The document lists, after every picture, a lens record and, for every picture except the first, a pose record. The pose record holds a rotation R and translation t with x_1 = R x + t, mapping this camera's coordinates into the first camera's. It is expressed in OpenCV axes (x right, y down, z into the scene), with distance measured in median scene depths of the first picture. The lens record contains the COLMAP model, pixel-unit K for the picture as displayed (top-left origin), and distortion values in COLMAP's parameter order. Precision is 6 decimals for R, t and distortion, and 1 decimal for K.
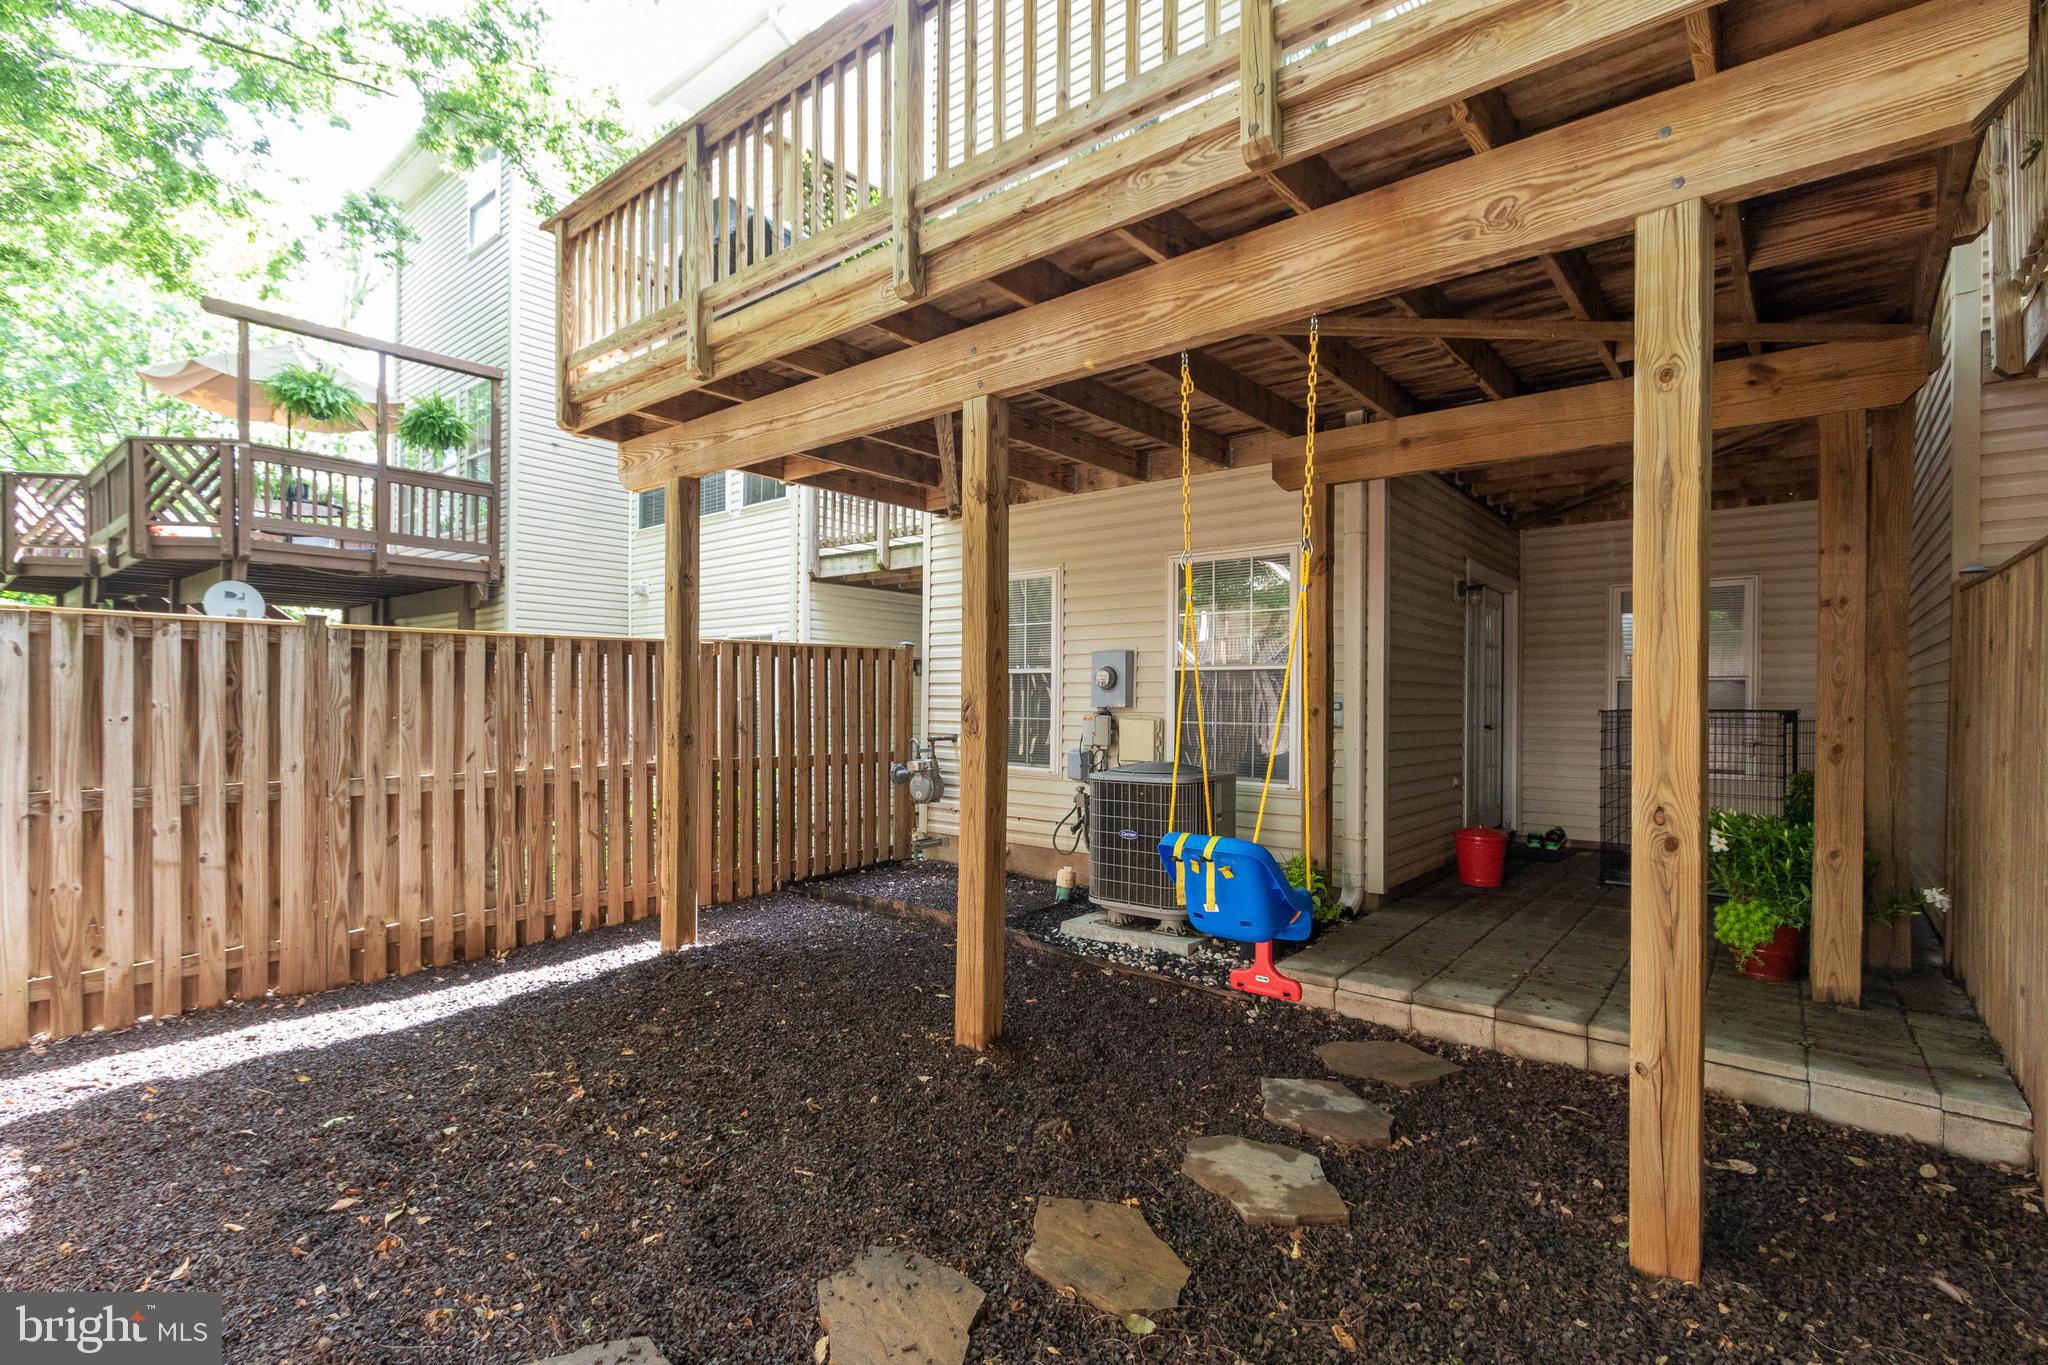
lens RADIAL K [[943.7, 0, 1014.2], [0, 943.7, 703.2], [0, 0, 1]] dist [0.002297, 0.000239]
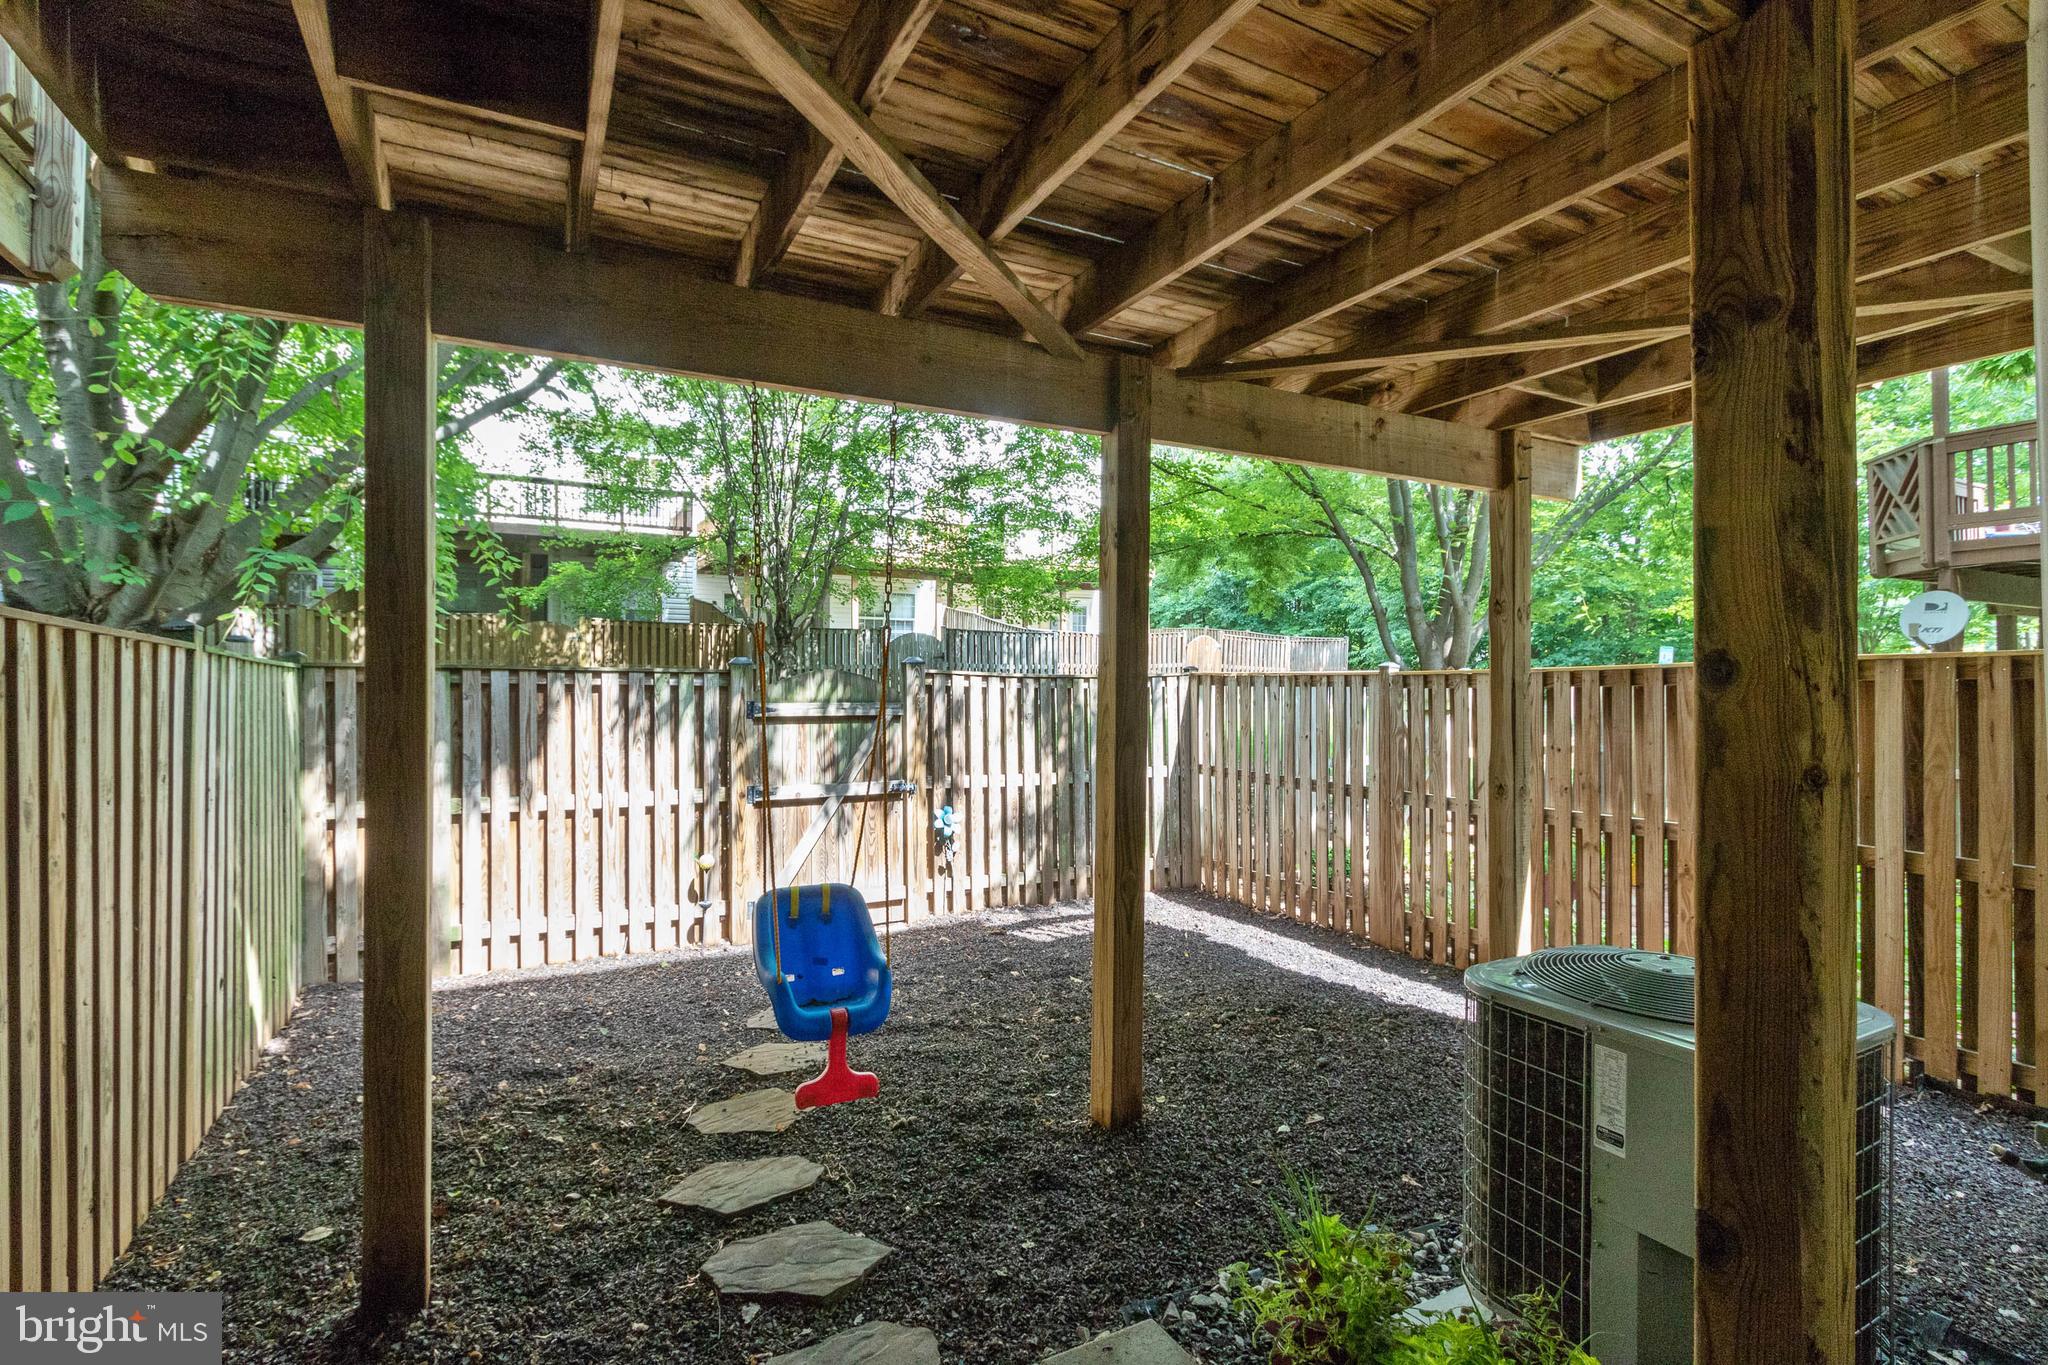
lens RADIAL K [[943.7, 0, 1014.2], [0, 943.7, 703.2], [0, 0, 1]] dist [0.002297, 0.000239]
pose [[-0.377043, 0.007149, -0.926168, 0.924220], [-0.003693, 0.999951, 0.009222, -0.067467], [0.926188, 0.006897, -0.376998, 1.346716]]
